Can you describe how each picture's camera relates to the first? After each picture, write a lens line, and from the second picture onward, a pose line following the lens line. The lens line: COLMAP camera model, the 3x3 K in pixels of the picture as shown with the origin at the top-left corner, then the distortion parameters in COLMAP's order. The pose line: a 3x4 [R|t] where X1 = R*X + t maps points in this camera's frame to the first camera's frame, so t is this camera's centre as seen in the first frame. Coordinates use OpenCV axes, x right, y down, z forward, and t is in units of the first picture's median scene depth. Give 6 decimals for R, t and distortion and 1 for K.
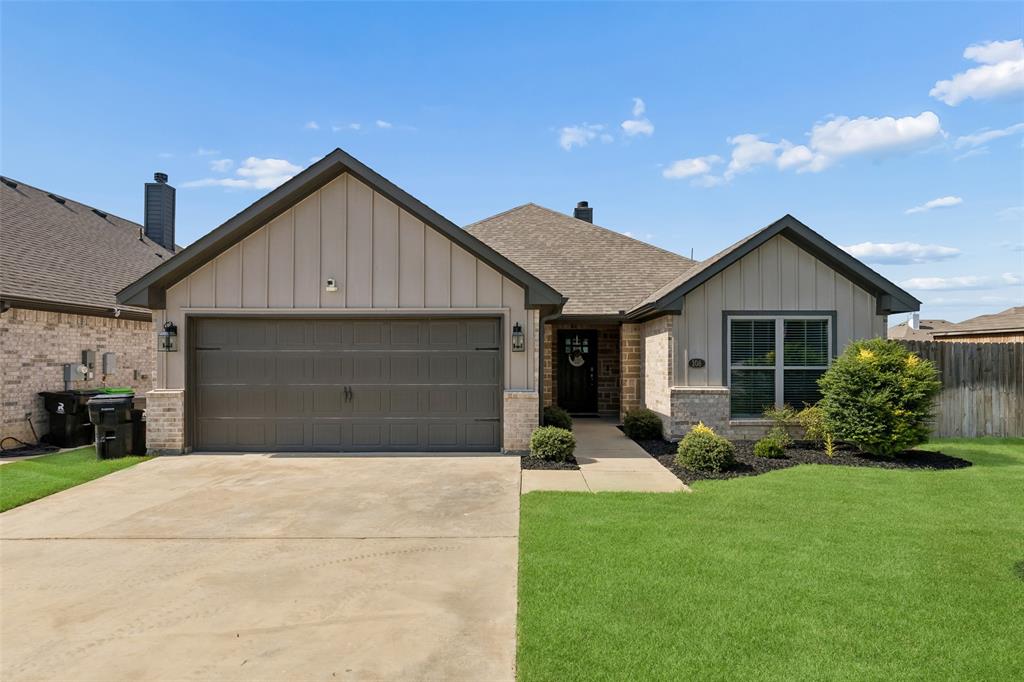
lens RADIAL K [[540.8, 0, 513.3], [0, 540.8, 345.8], [0, 0, 1]] dist [0.001374, 0.000099]
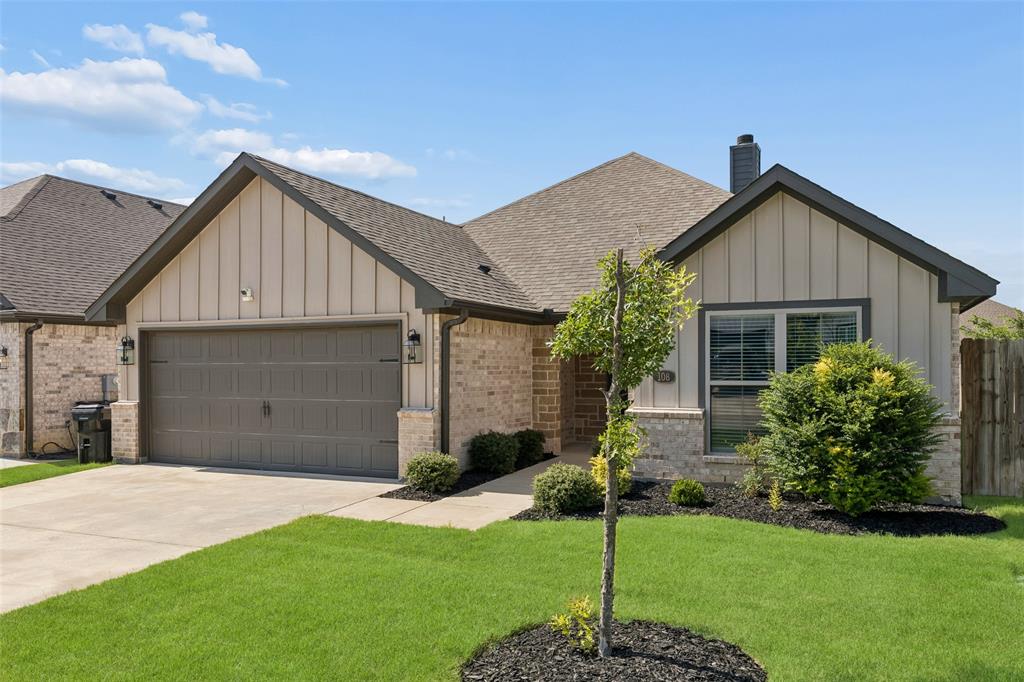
lens RADIAL K [[790.1, 0, 511.5], [0, 790.1, 342.8], [0, 0, 1]] dist [-0.000997, 0.001493]
pose [[0.911810, -0.014918, -0.410342, 0.658247], [0.015612, 0.999877, -0.001660, -0.017296], [0.410316, -0.004893, 0.911930, -0.084509]]
